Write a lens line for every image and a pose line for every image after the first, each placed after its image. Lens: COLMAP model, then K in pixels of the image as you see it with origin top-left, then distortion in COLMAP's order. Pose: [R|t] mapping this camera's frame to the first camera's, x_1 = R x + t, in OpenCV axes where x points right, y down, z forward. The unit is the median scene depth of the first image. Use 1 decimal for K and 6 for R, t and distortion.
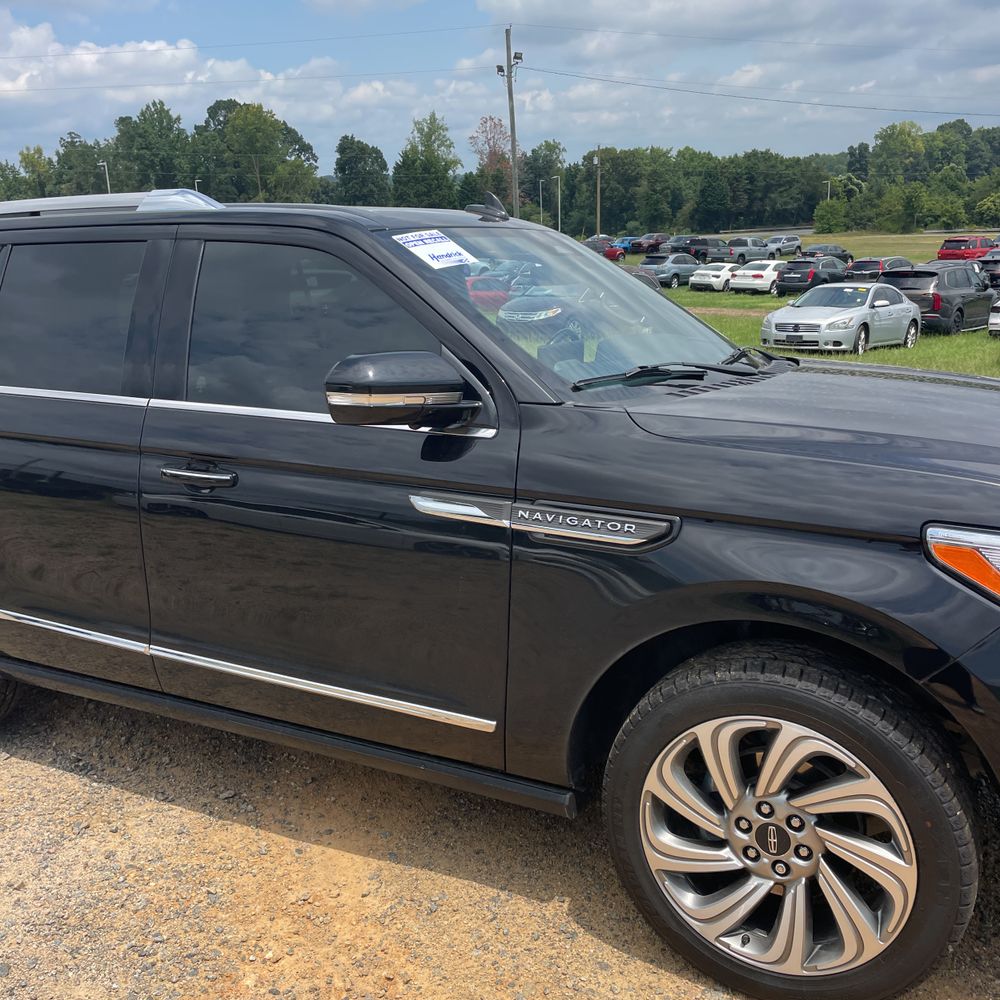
lens RADIAL K [[1007.2, 0, 493.2], [0, 1007.2, 486.2], [0, 0, 1]] dist [0.079428, -0.110385]
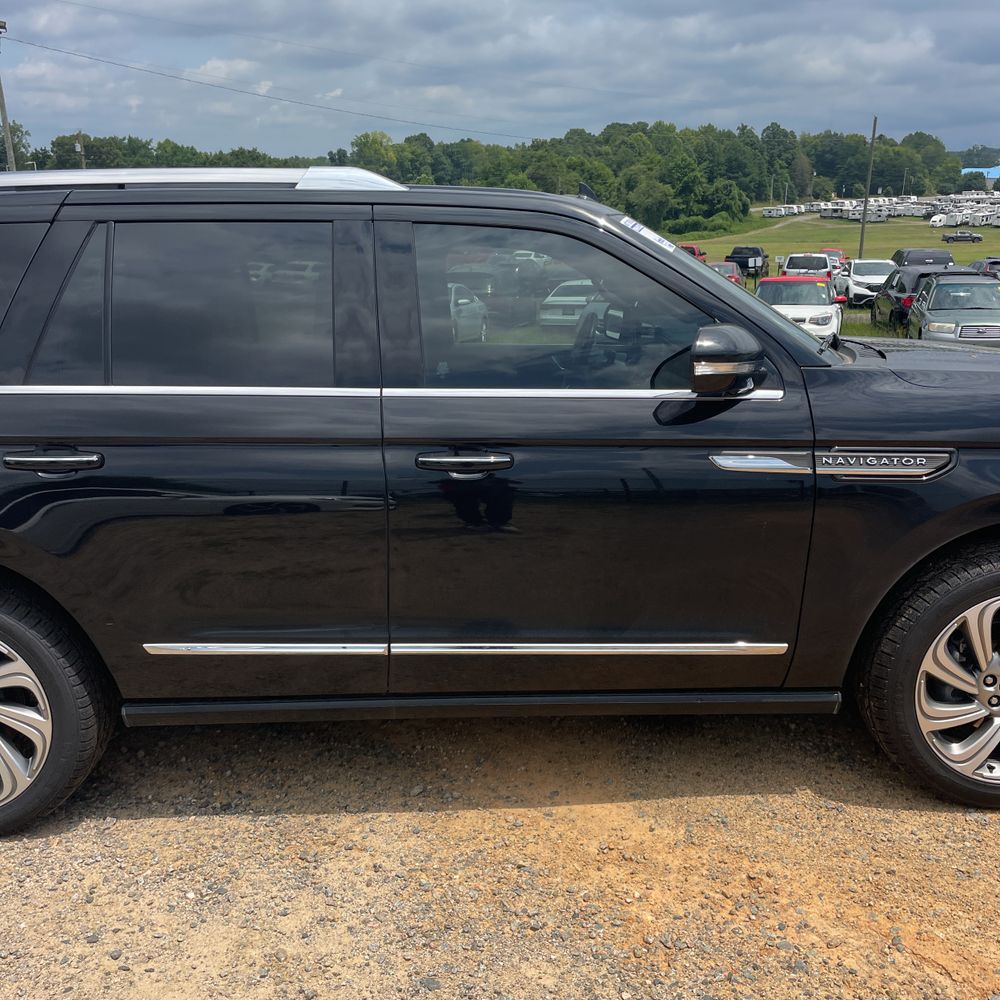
lens RADIAL K [[1008.1, 0, 516.2], [0, 1008.1, 507.1], [0, 0, 1]] dist [0.092059, -0.128086]
pose [[0.876901, -0.104196, 0.469242, -0.591306], [0.095502, 0.994527, 0.042366, -0.002097], [-0.471089, 0.007663, 0.882053, 0.083218]]
